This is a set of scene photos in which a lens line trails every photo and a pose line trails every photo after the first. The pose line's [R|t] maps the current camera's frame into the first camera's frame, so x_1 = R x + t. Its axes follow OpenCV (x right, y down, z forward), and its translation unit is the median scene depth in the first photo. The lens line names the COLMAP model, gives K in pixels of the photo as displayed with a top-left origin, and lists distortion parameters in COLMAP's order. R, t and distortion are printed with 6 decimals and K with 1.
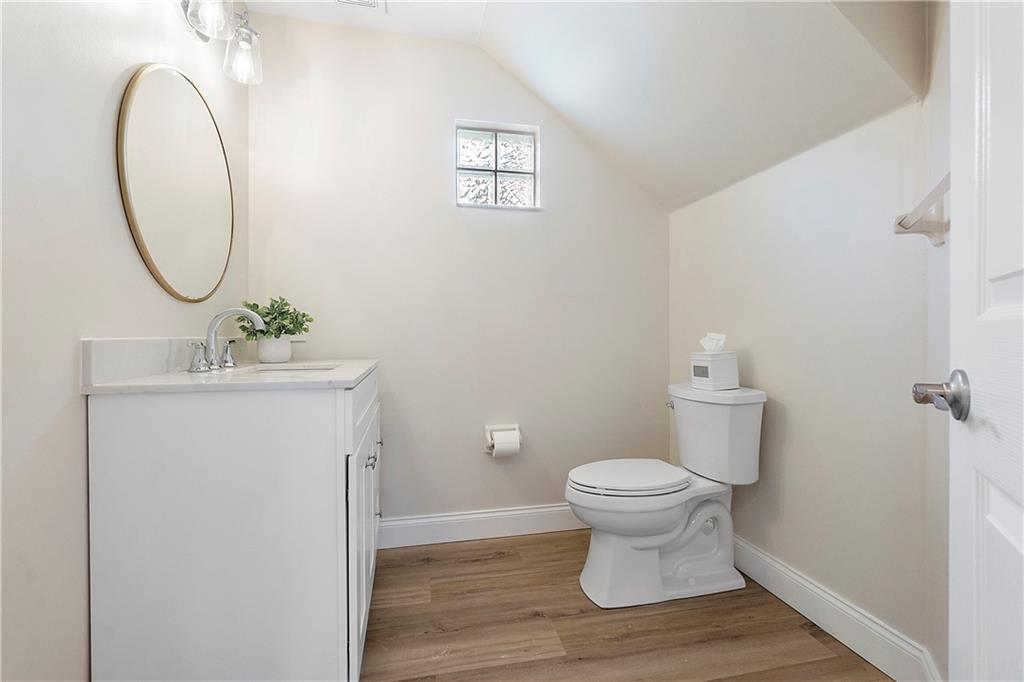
lens RADIAL K [[442.0, 0, 509.8], [0, 442.0, 338.0], [0, 0, 1]] dist [-0.006527, 0.001136]
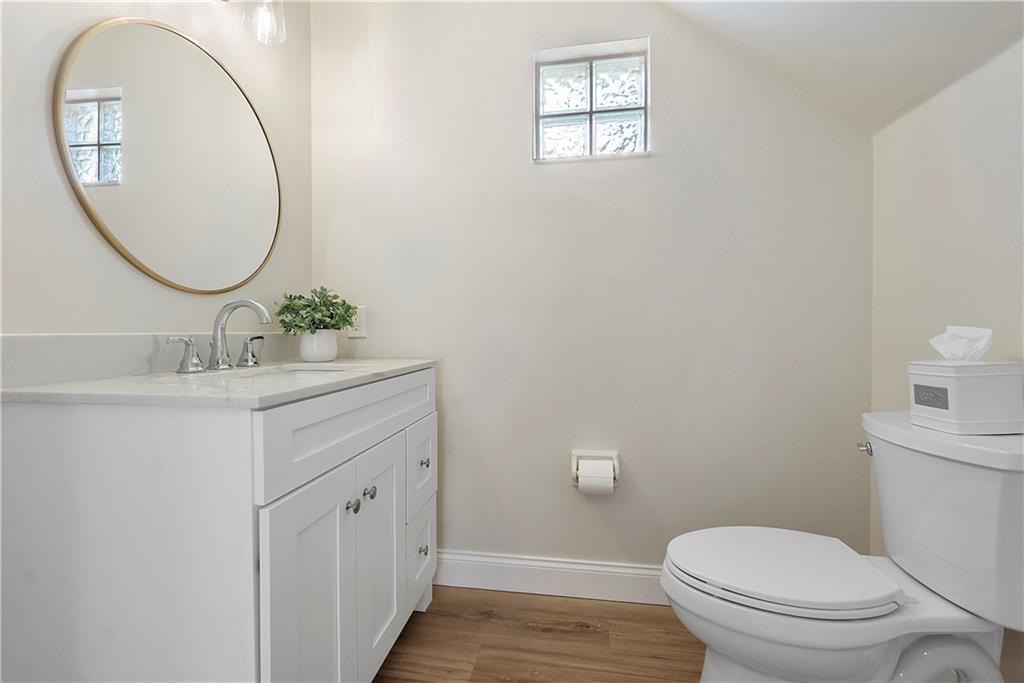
lens RADIAL K [[442.0, 0, 509.8], [0, 442.0, 338.5], [0, 0, 1]] dist [-0.006527, 0.001136]
pose [[0.932183, 0.005606, -0.361943, 0.140542], [-0.001667, 0.999936, 0.011193, -0.001036], [0.361983, -0.009830, 0.932133, 0.298544]]
